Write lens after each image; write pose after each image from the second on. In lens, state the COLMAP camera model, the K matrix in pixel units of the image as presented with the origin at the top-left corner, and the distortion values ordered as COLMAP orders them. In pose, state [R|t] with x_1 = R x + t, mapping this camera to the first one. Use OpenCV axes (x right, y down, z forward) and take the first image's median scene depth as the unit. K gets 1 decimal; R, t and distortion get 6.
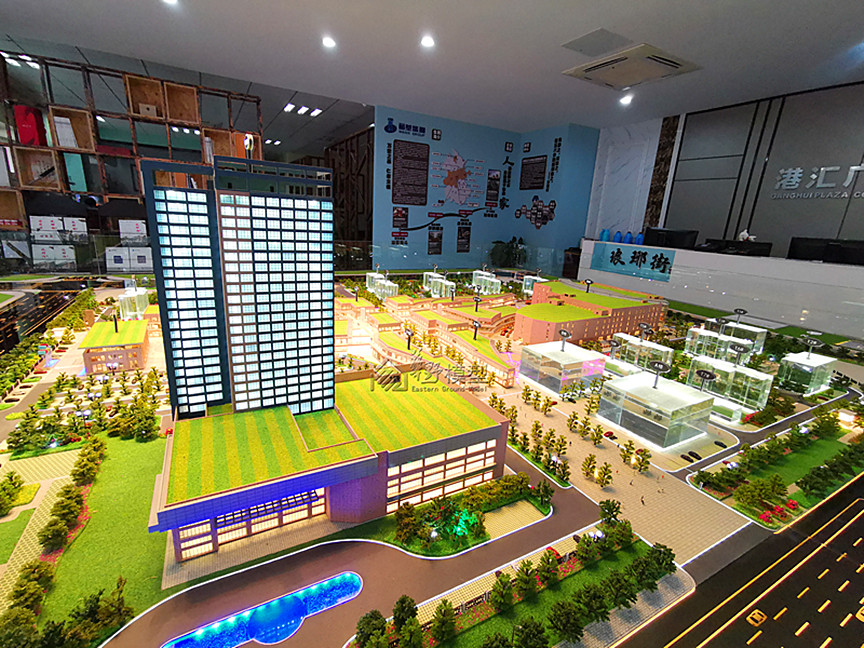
lens RADIAL K [[396.4, 0, 430.1], [0, 396.4, 324.8], [0, 0, 1]] dist [-0.012179, 0.013242]
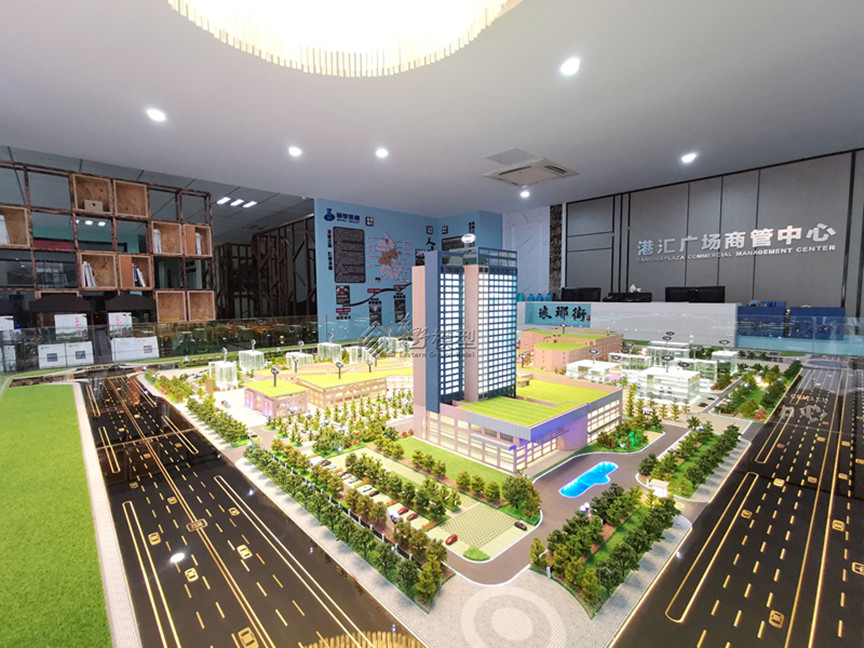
lens RADIAL K [[396.4, 0, 430.1], [0, 396.4, 324.8], [0, 0, 1]] dist [-0.012179, 0.013242]
pose [[0.966509, -0.083856, 0.242545, -0.122207], [0.127154, 0.977420, -0.168763, 0.019377], [-0.222917, 0.193952, 0.955348, -0.061054]]
